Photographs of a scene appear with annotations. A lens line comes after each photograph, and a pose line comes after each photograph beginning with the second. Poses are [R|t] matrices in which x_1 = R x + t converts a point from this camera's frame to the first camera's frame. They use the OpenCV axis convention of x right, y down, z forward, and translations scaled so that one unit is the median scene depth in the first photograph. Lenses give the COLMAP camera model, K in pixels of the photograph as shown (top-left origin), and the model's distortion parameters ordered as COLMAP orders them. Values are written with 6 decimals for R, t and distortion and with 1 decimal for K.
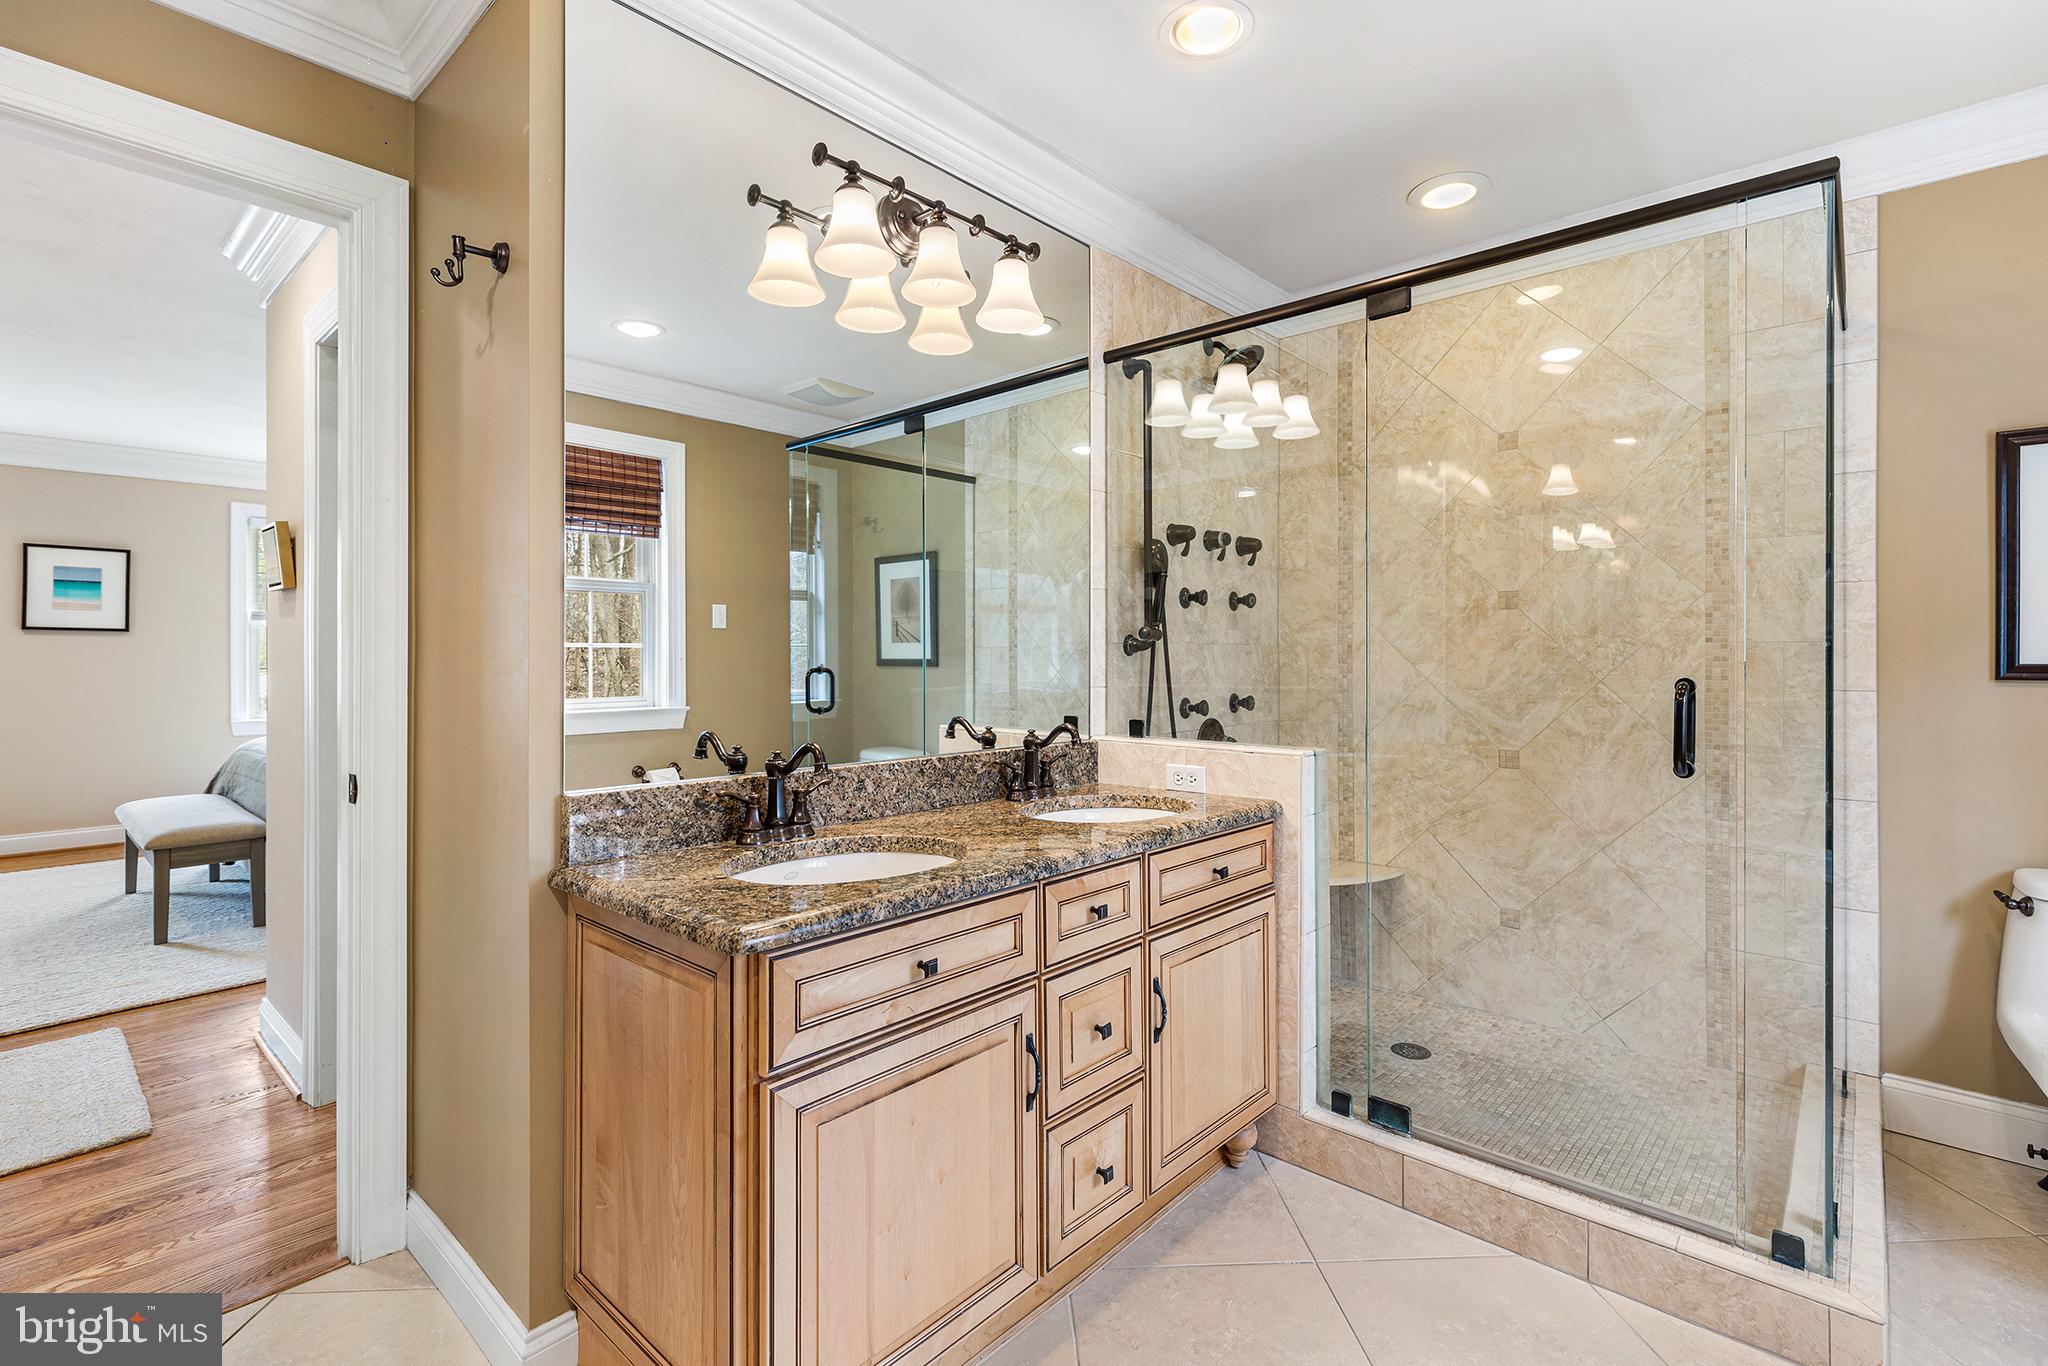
lens RADIAL K [[936.2, 0, 1020.8], [0, 936.2, 654.4], [0, 0, 1]] dist [-0.000916, -0.000133]
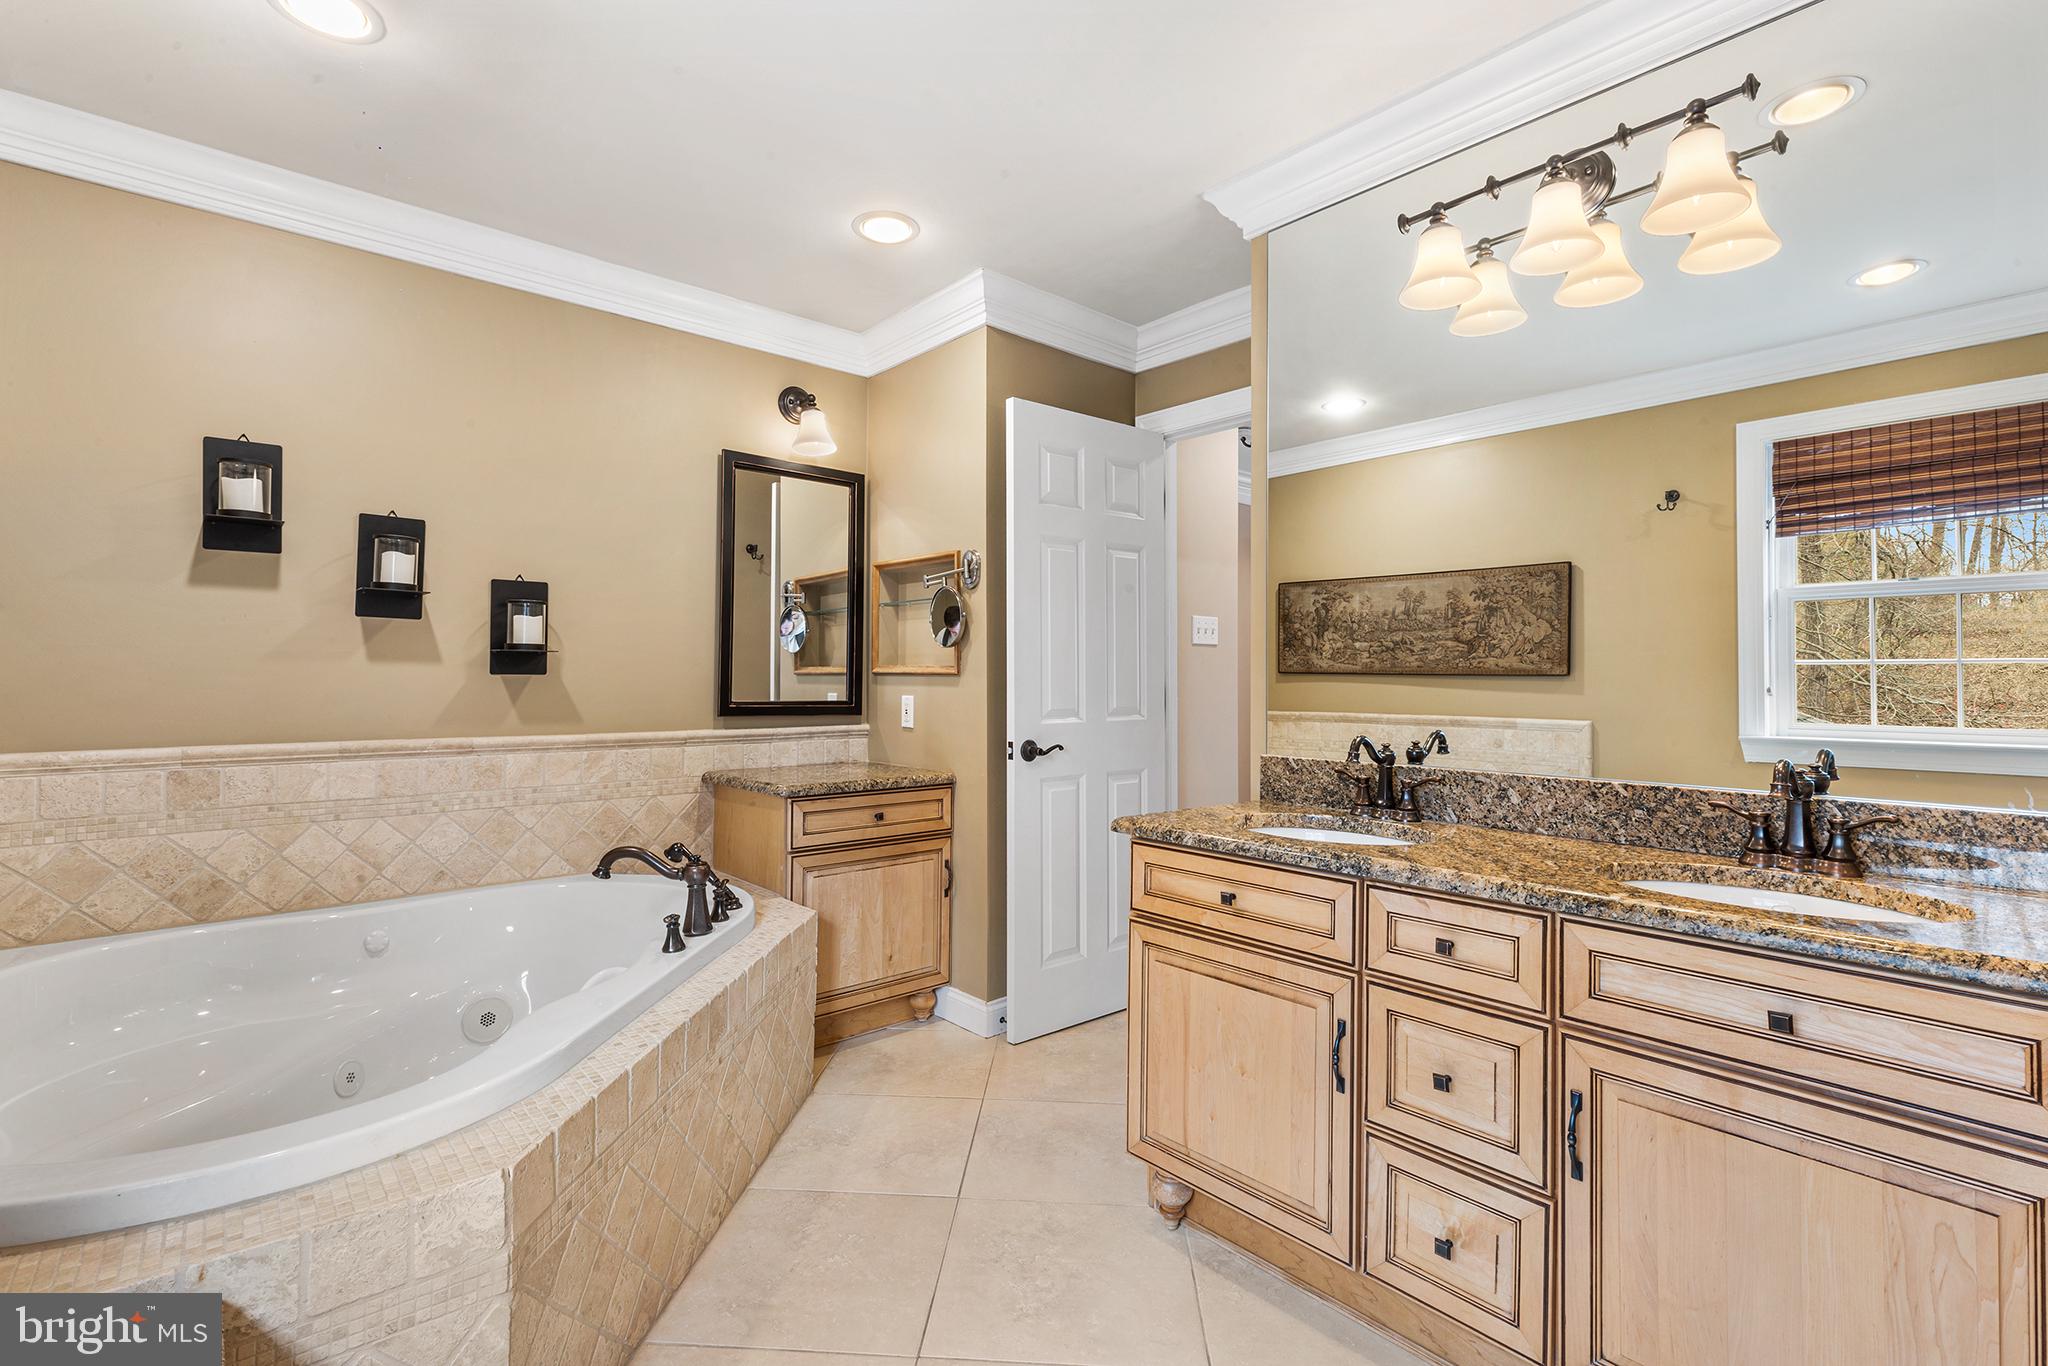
lens RADIAL K [[933.3, 0, 1024.4], [0, 933.3, 671.3], [0, 0, 1]] dist [-0.000081, -0.000355]
pose [[-0.113843, -0.012248, -0.993423, 0.981454], [-0.005205, 0.999918, -0.011731, 0.027737], [0.993485, 0.003835, -0.113897, 0.689370]]
